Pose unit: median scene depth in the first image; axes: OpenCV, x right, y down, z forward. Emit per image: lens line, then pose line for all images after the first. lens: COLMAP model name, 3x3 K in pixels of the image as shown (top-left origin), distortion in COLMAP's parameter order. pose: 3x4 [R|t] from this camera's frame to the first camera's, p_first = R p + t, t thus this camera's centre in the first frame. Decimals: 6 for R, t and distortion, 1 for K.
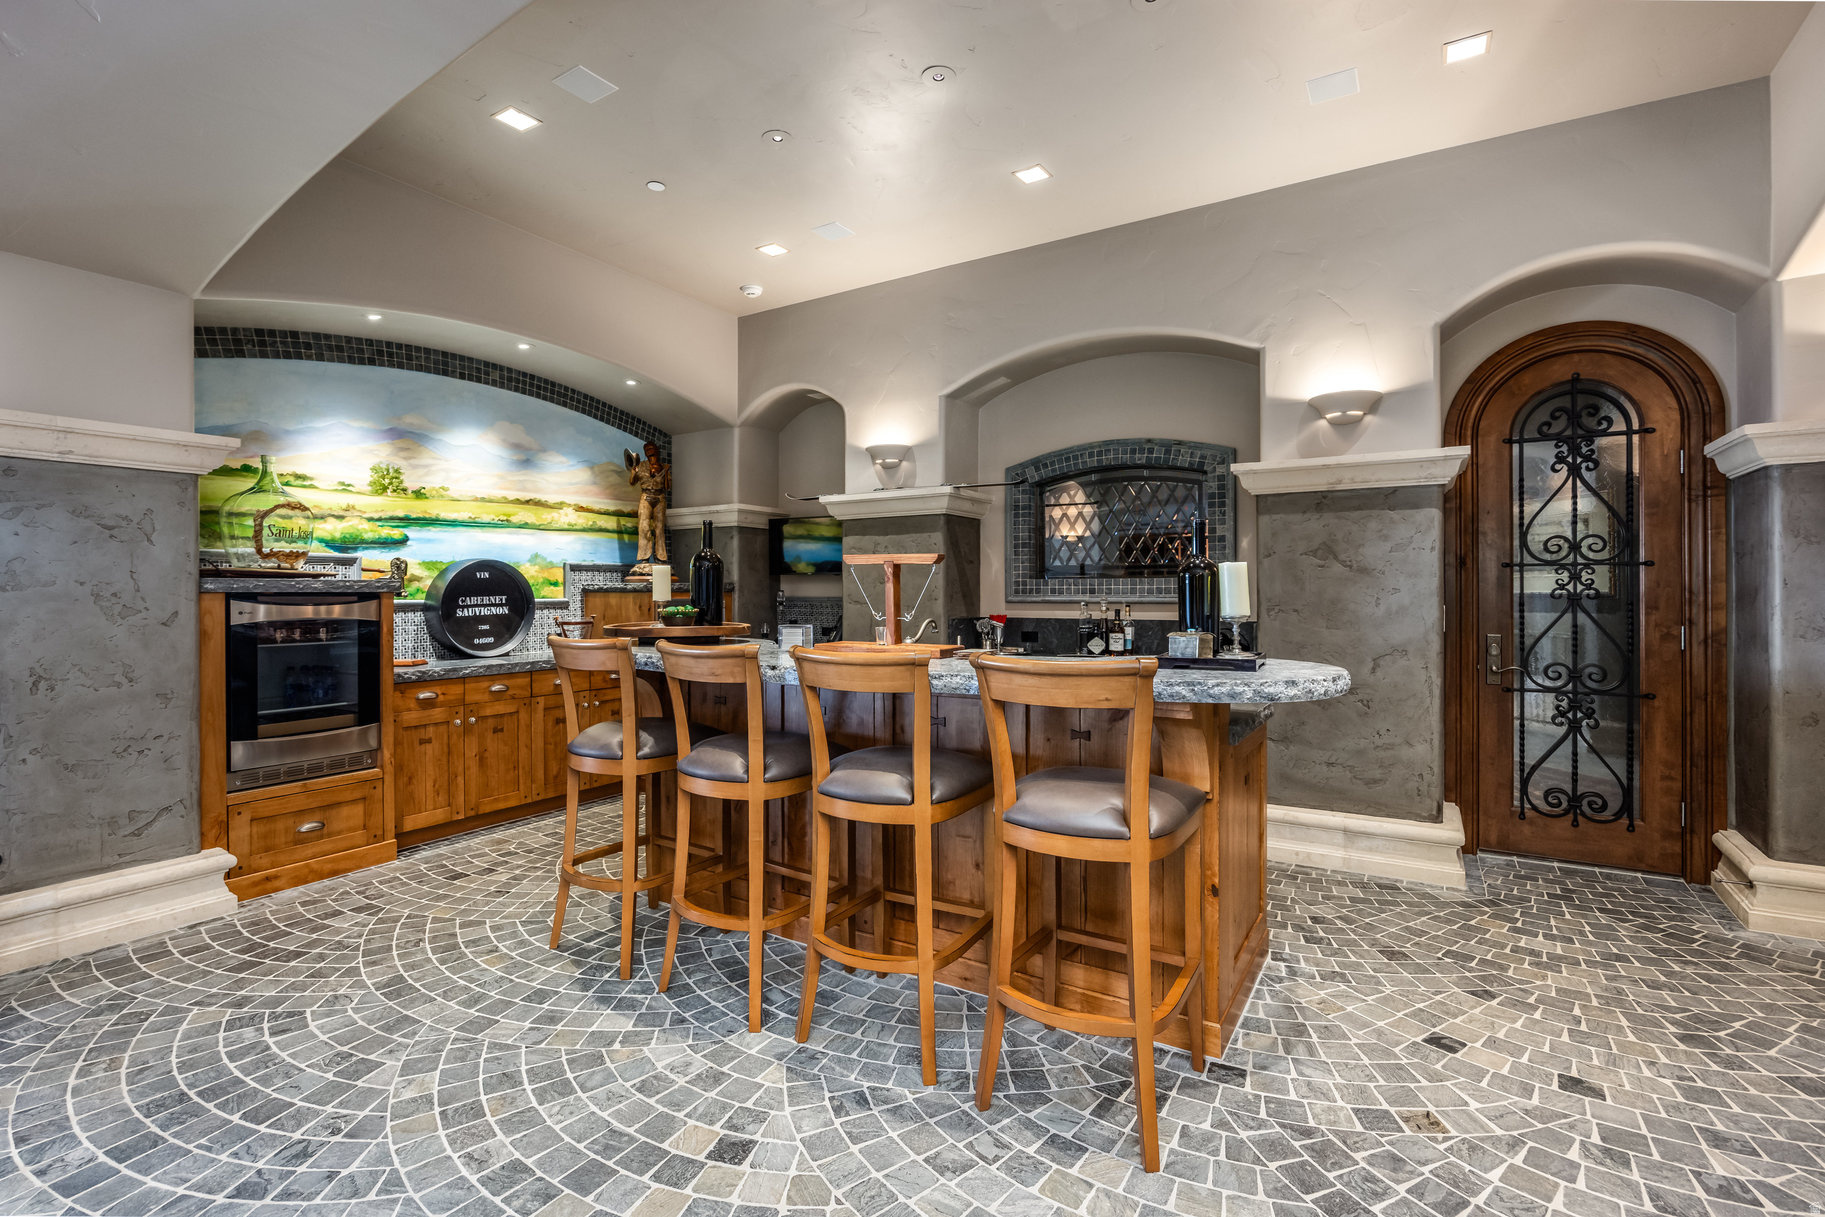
lens RADIAL K [[824.4, 0, 870.1], [0, 824.4, 590.1], [0, 0, 1]] dist [-0.013527, 0.000130]
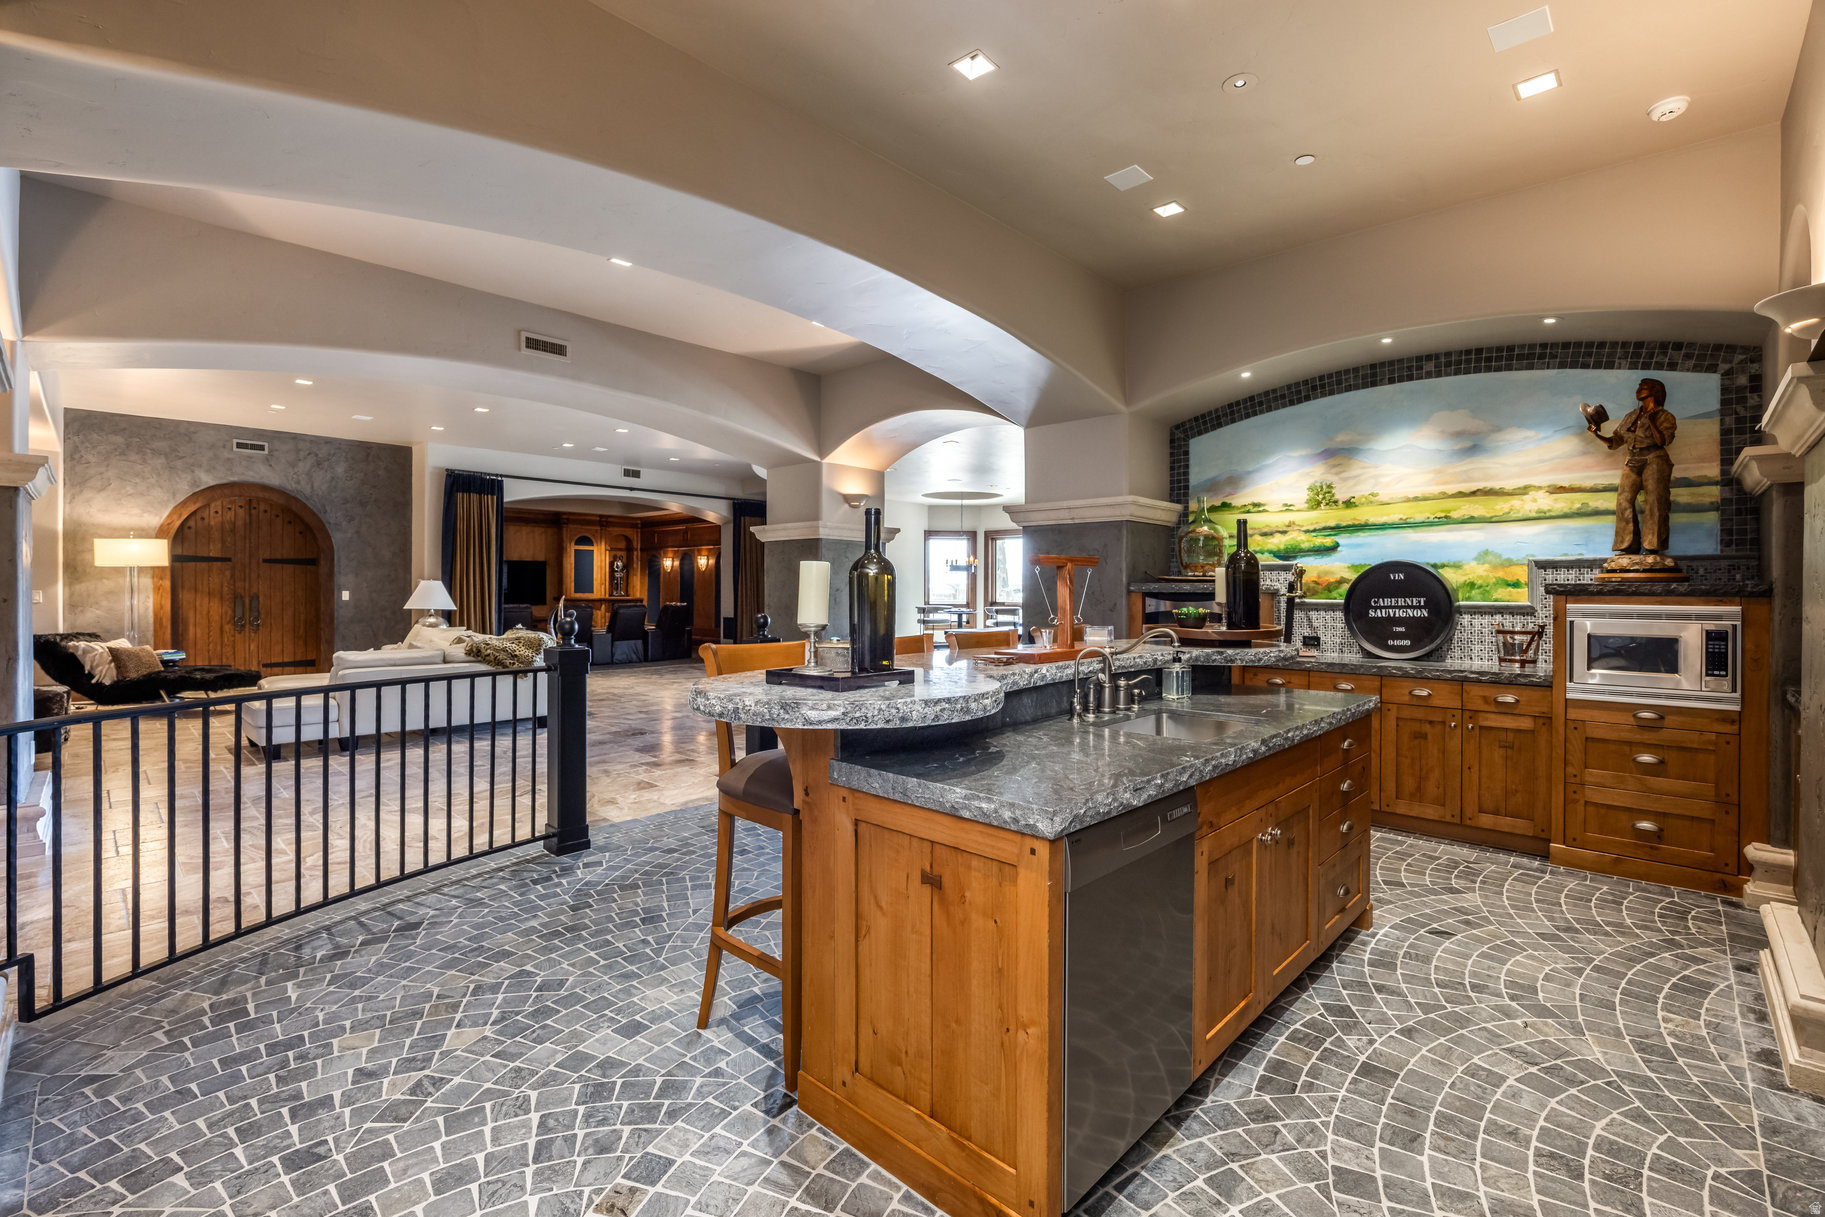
lens RADIAL K [[824.4, 0, 914.3], [0, 824.4, 592.3], [0, 0, 1]] dist [-0.013527, 0.000130]
pose [[-0.181890, 0.007986, -0.983286, 0.624651], [0.000282, 0.999967, 0.008070, -0.007492], [0.983319, 0.001190, -0.181887, 0.618726]]
